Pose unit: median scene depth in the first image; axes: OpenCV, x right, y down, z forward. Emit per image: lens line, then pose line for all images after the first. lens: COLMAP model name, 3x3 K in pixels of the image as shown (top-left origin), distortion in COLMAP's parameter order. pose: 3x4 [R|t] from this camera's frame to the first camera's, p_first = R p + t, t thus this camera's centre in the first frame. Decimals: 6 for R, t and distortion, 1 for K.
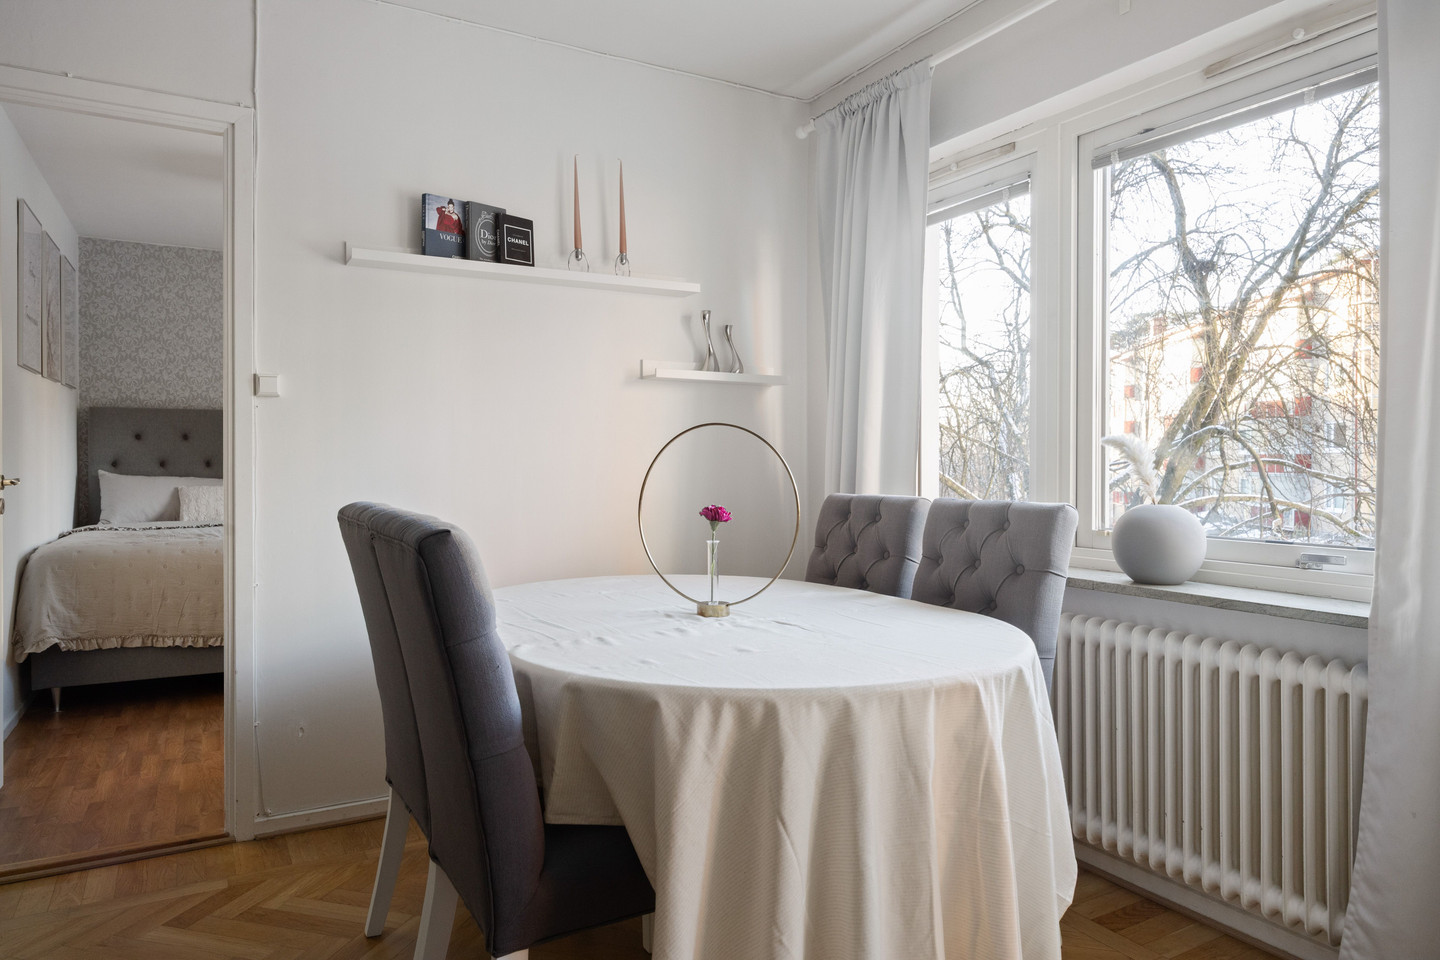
lens RADIAL K [[918.8, 0, 721.6], [0, 918.8, 458.4], [0, 0, 1]] dist [0.001347, 0.001307]
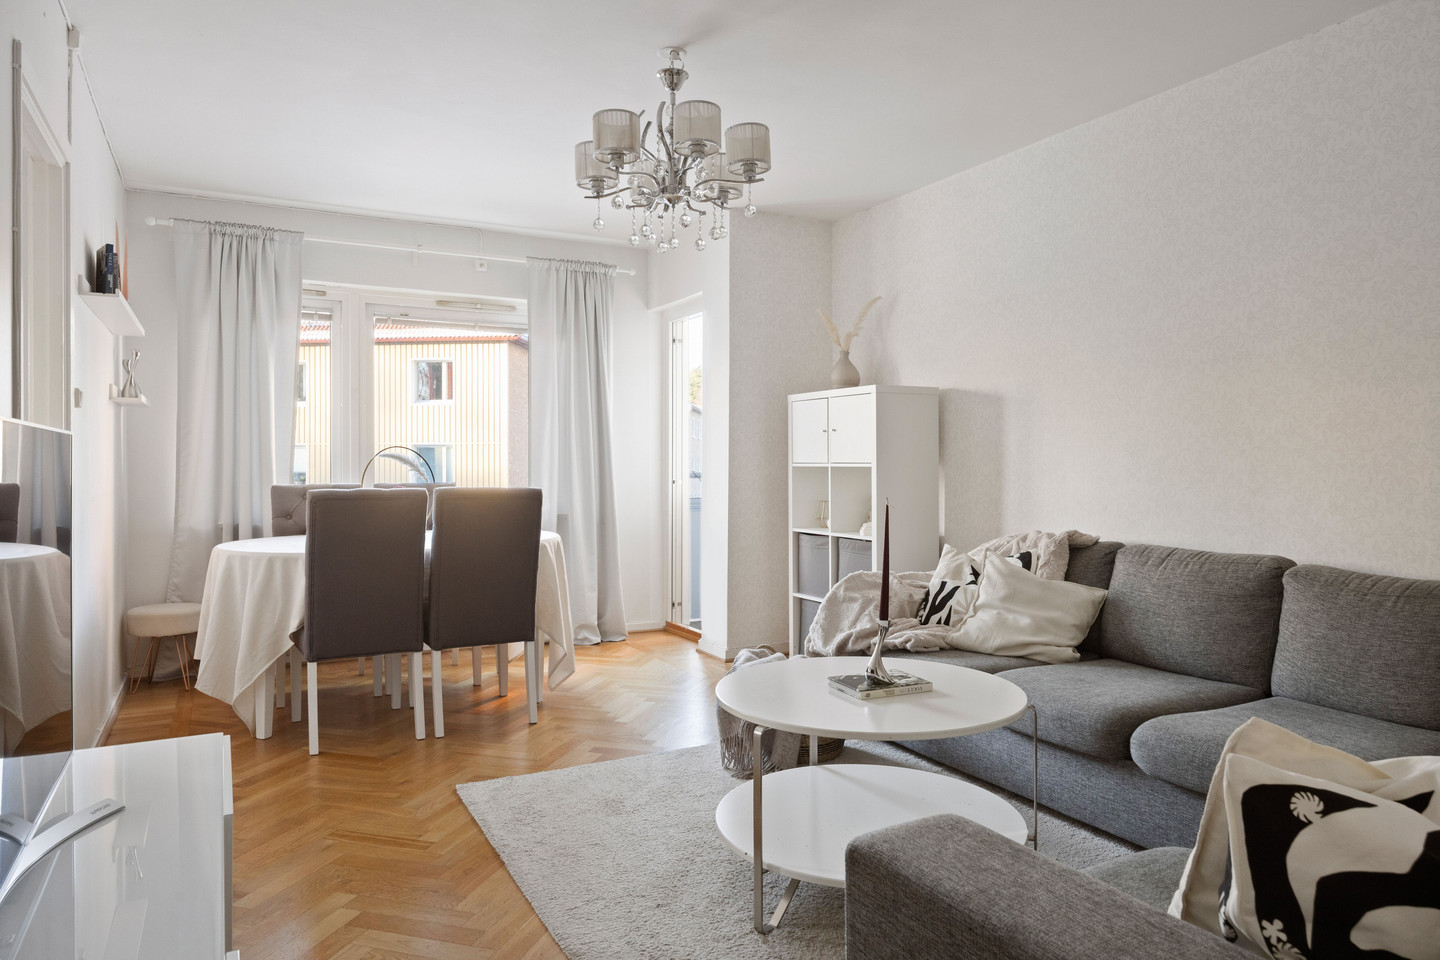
lens RADIAL K [[918.8, 0, 721.6], [0, 918.8, 458.4], [0, 0, 1]] dist [0.001347, 0.001307]
pose [[0.025716, 0.008434, 0.999634, -1.479266], [0.004206, 0.999955, -0.008545, 0.005206], [-0.999660, 0.004424, 0.025680, 0.170195]]
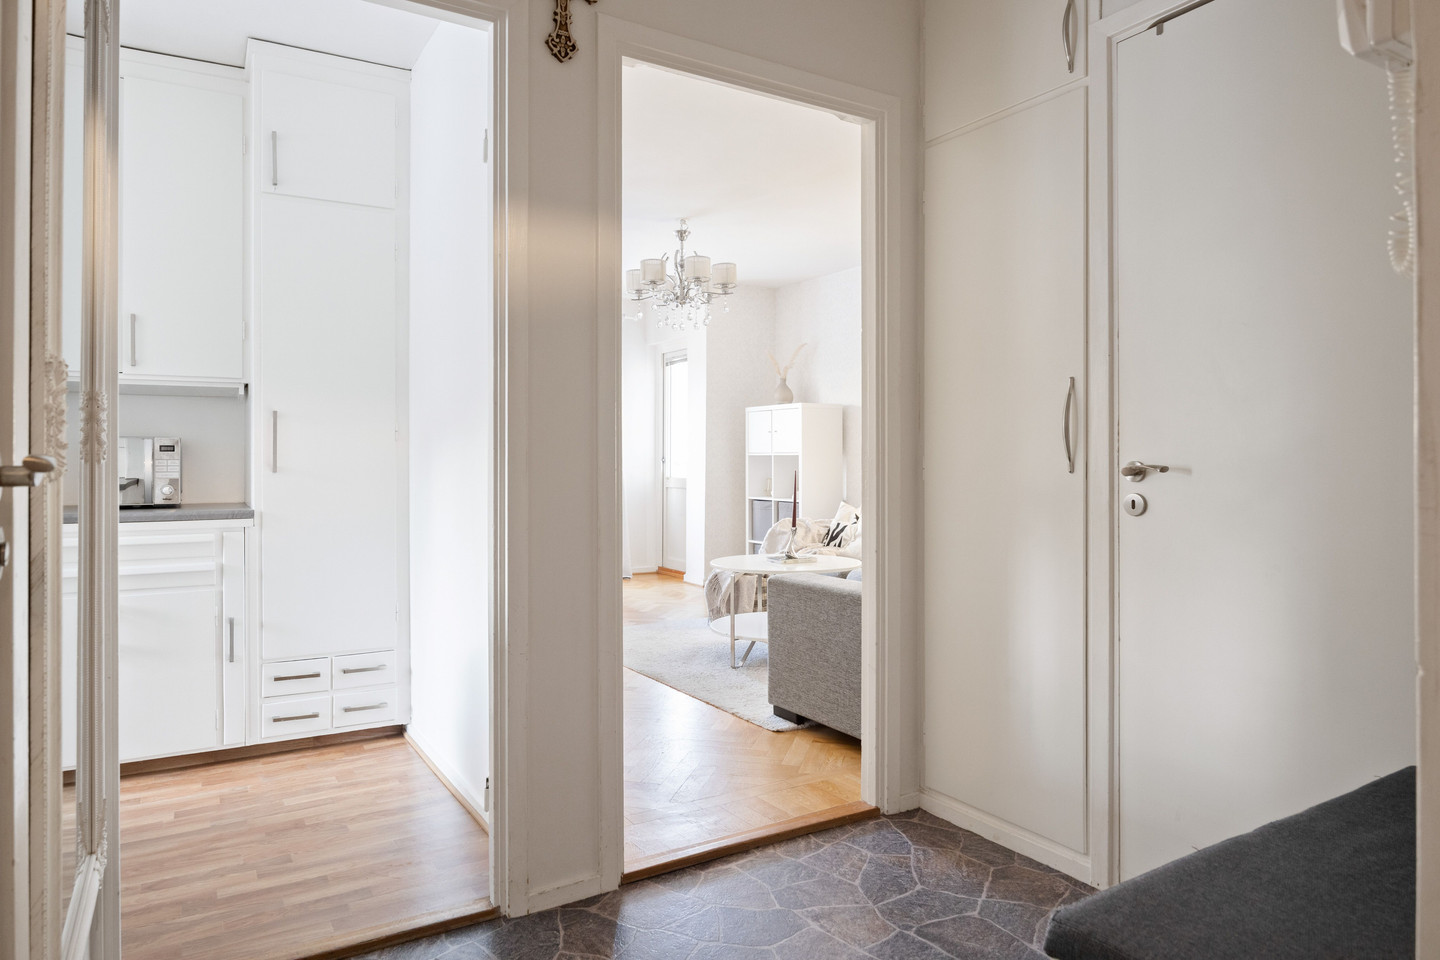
lens RADIAL K [[918.8, 0, 721.6], [0, 918.8, 458.4], [0, 0, 1]] dist [0.001347, 0.001307]
pose [[-0.022981, 0.004230, 0.999727, -3.258589], [0.004804, 0.999980, -0.004121, 0.044587], [-0.999724, 0.004708, -0.023001, 0.267083]]
